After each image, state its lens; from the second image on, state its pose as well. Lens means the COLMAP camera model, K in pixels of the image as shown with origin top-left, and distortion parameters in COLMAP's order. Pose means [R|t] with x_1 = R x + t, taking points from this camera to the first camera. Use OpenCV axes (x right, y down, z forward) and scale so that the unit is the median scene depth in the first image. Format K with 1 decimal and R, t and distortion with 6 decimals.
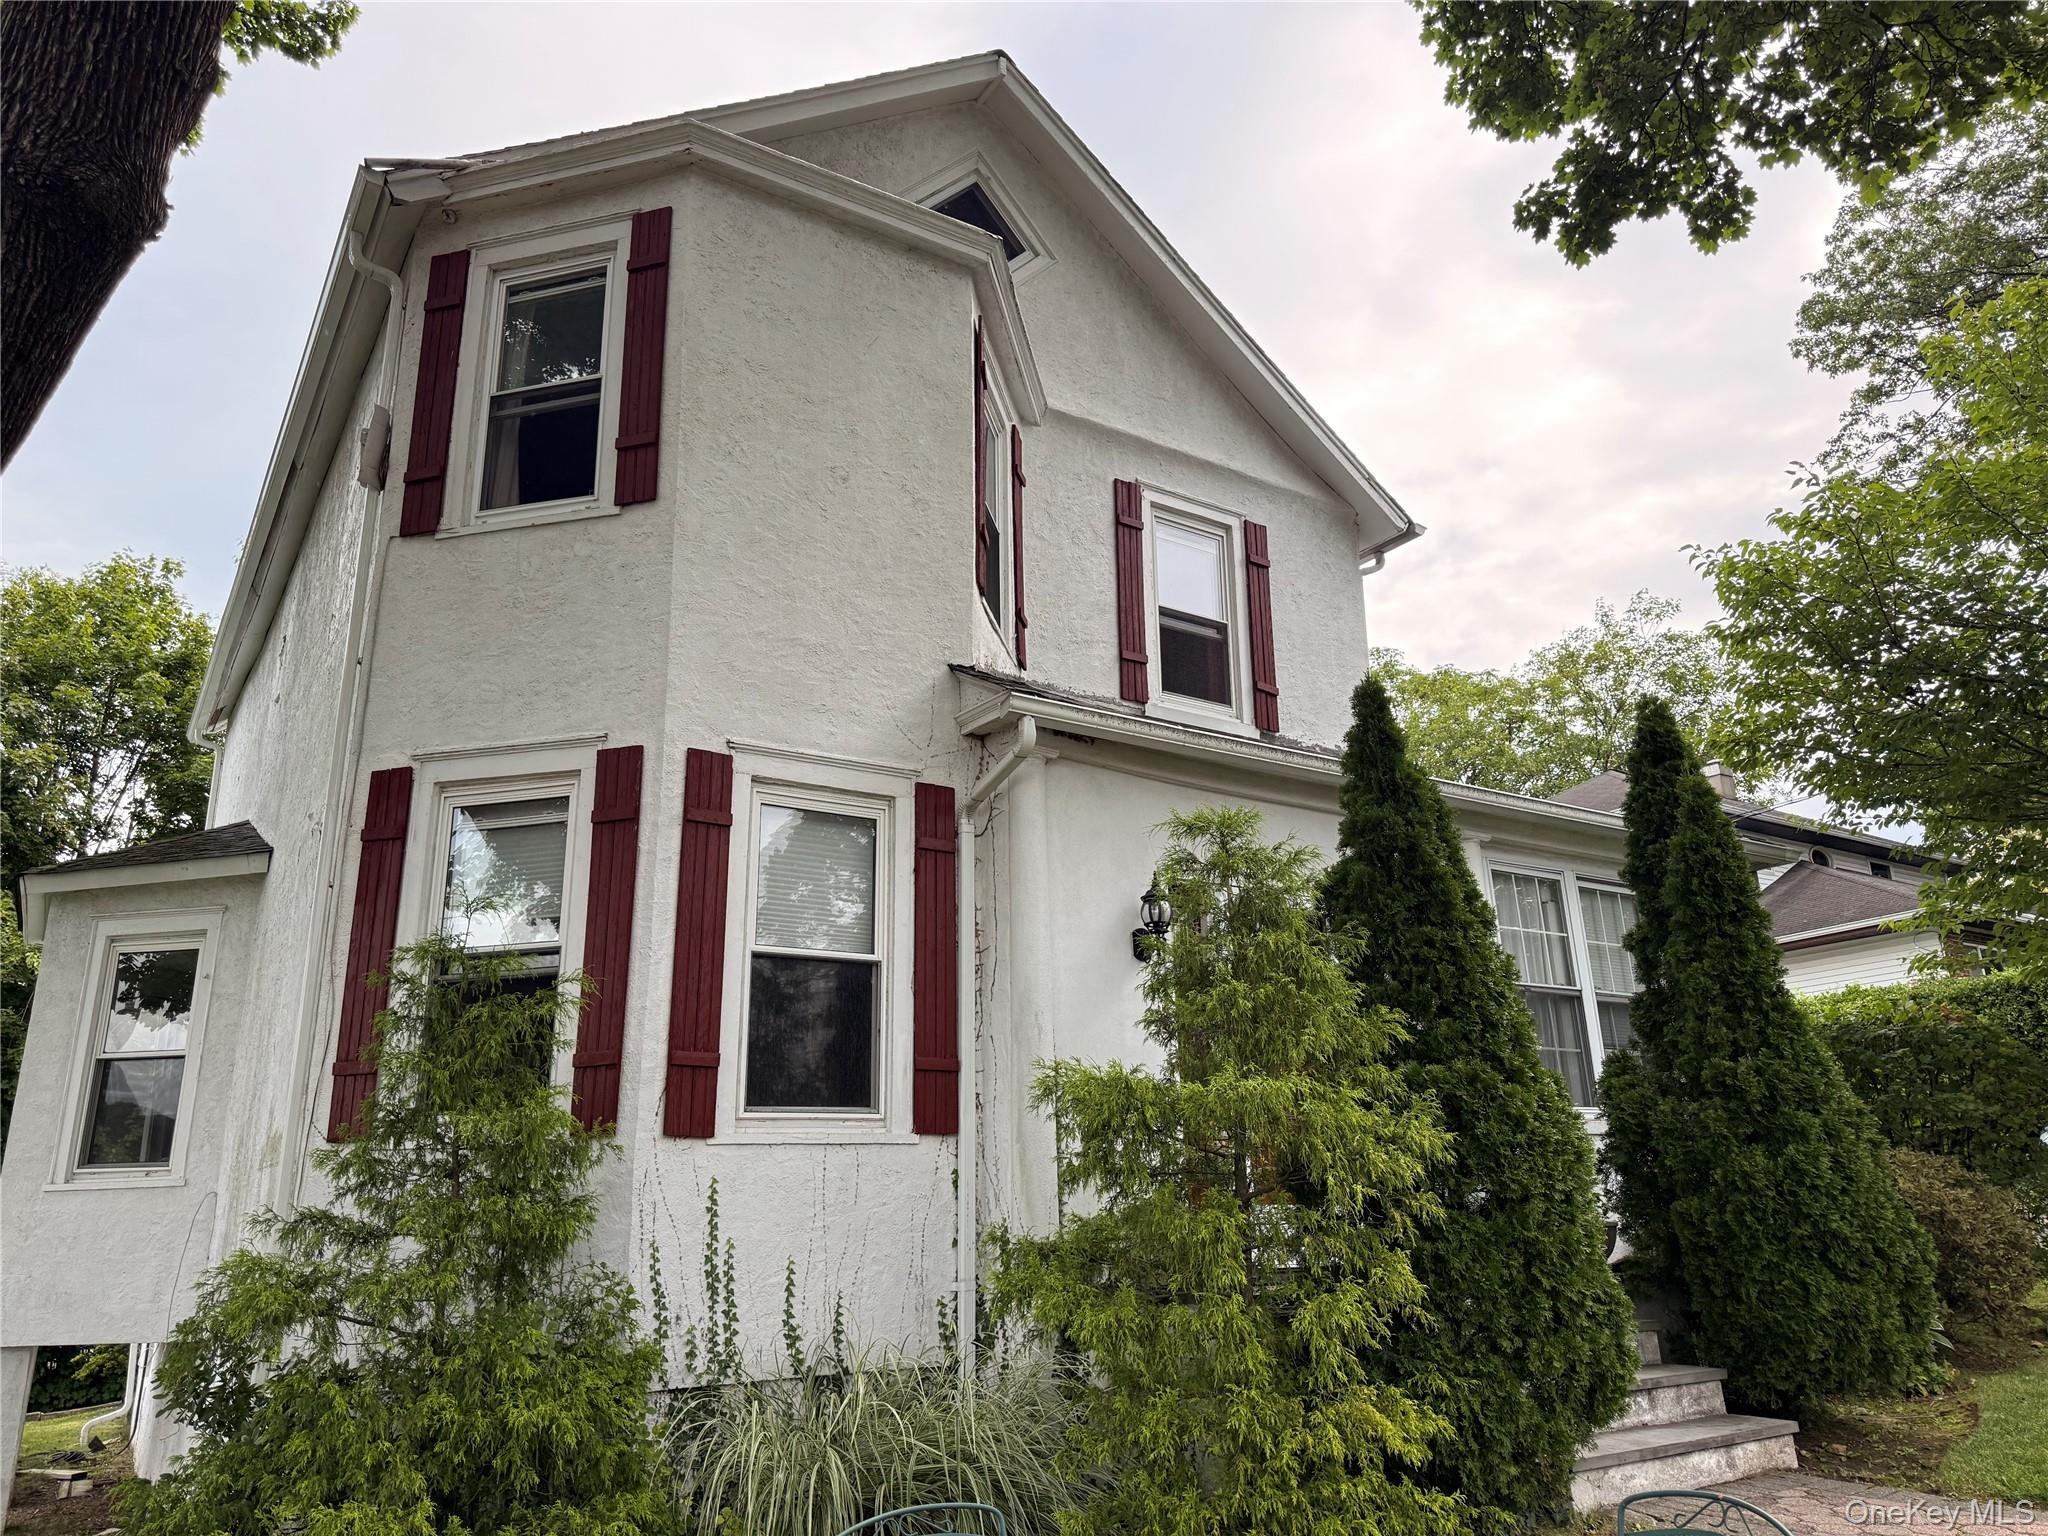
lens RADIAL K [[1439.3, 0, 1020.6], [0, 1439.3, 767.5], [0, 0, 1]] dist [0.038875, -0.003462]
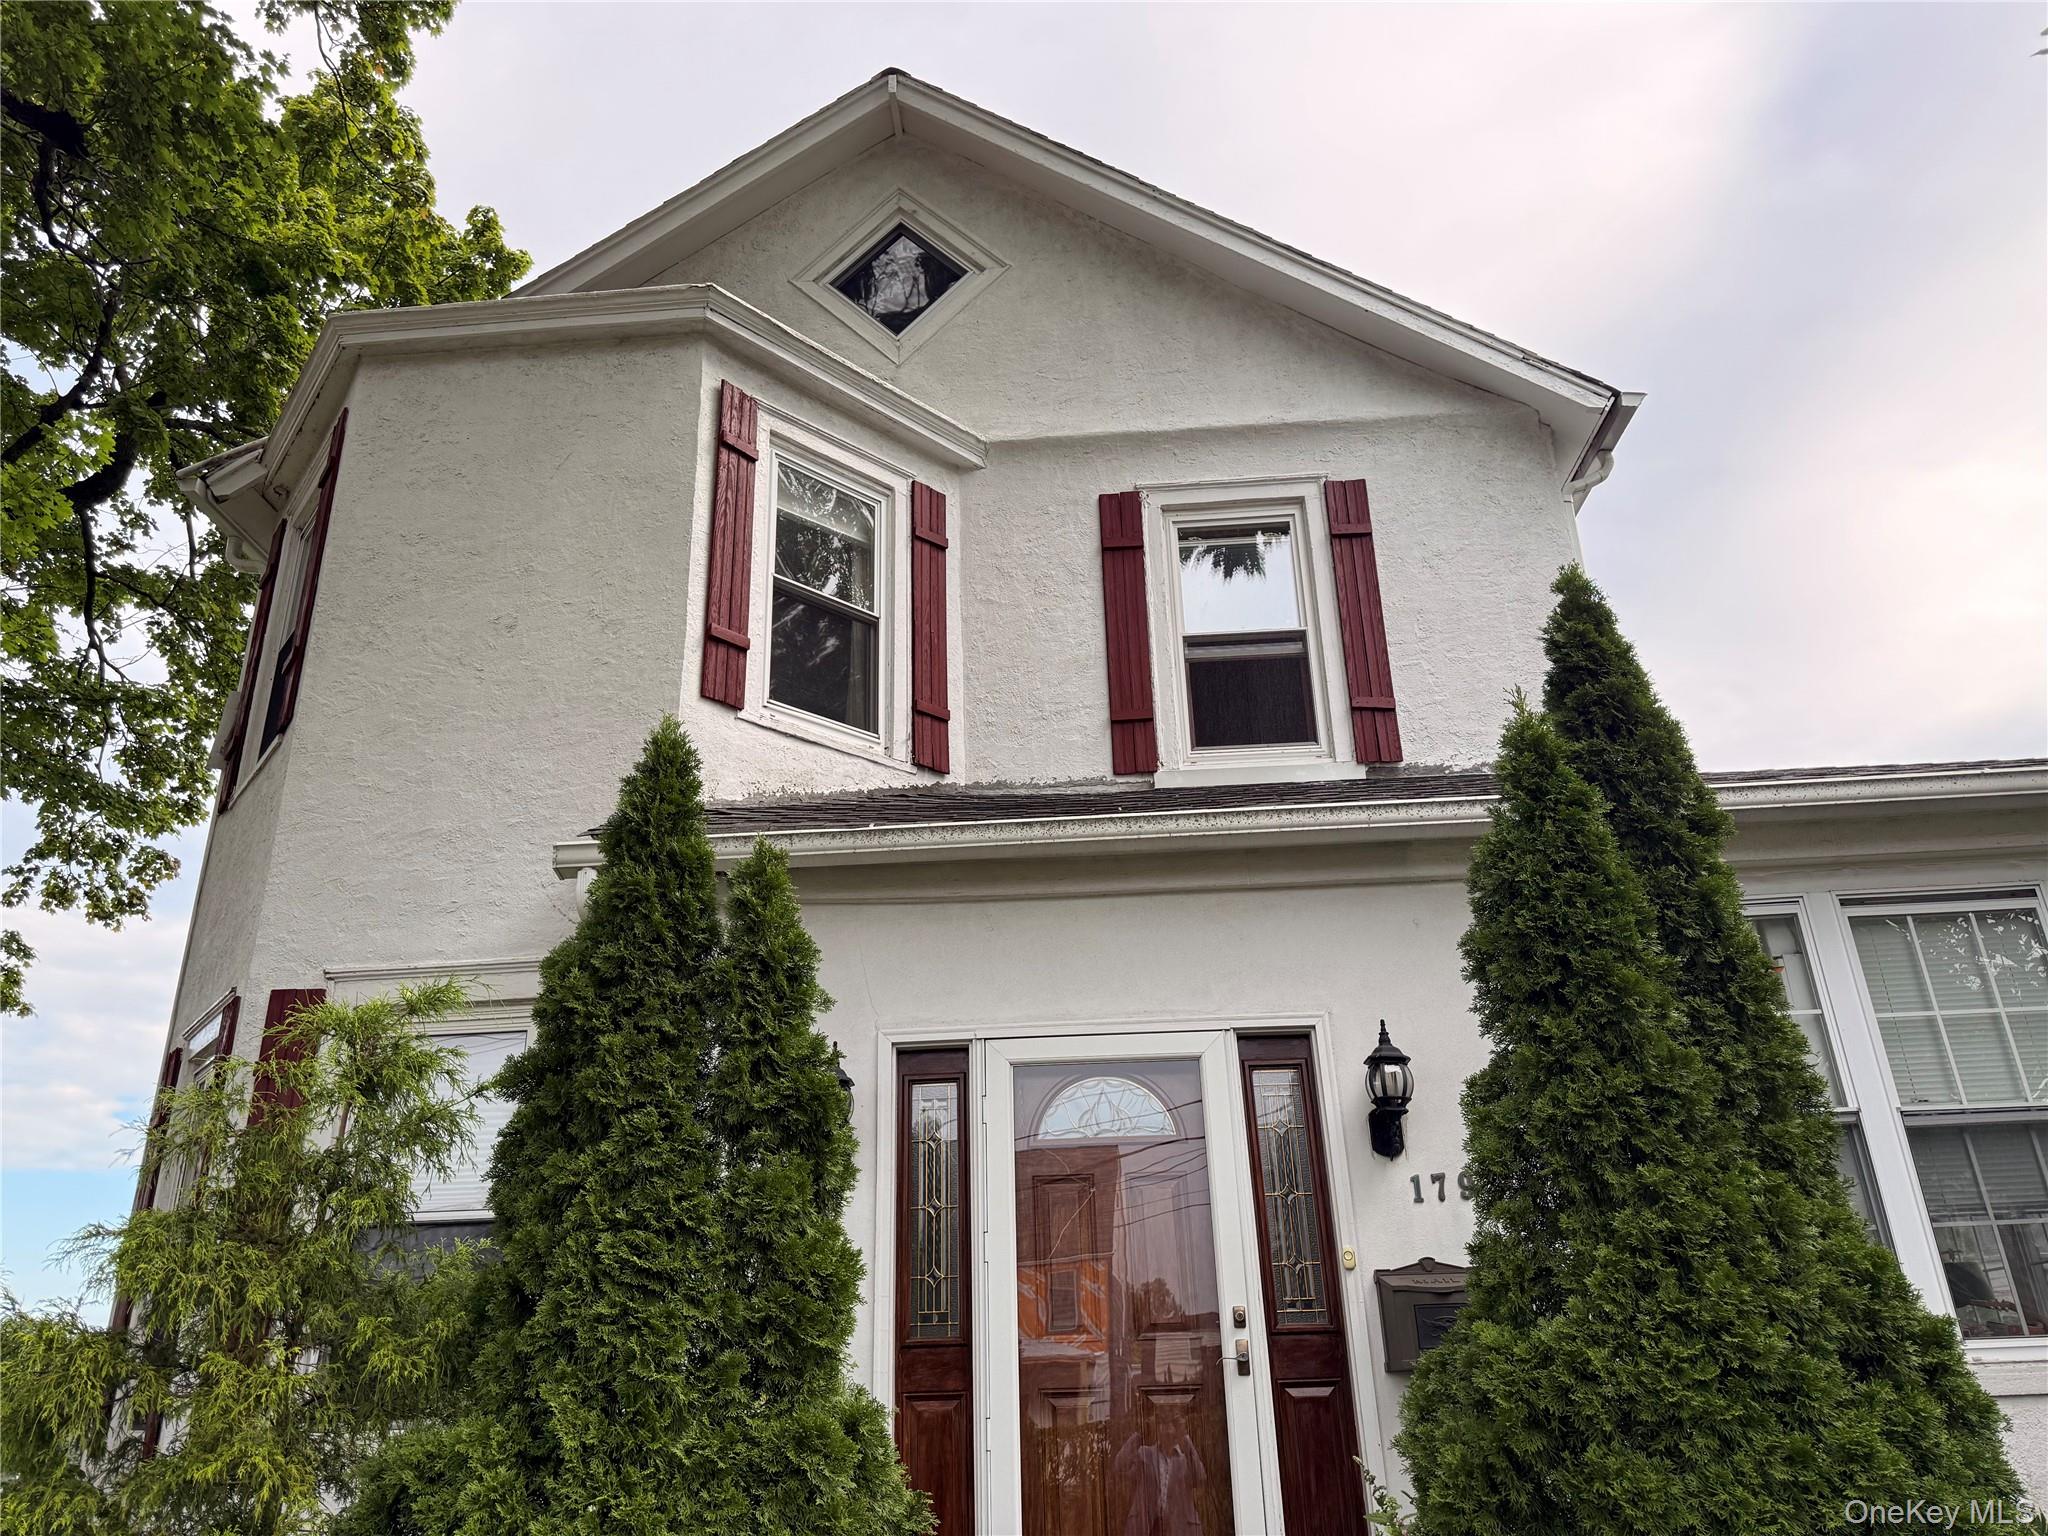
lens RADIAL K [[1439.3, 0, 1022.5], [0, 1439.3, 762.0], [0, 0, 1]] dist [0.038875, -0.003462]
pose [[0.805255, -0.240766, -0.541845, 0.420223], [0.190012, 0.970436, -0.148824, 0.045527], [0.561658, 0.016884, 0.827197, 0.346279]]
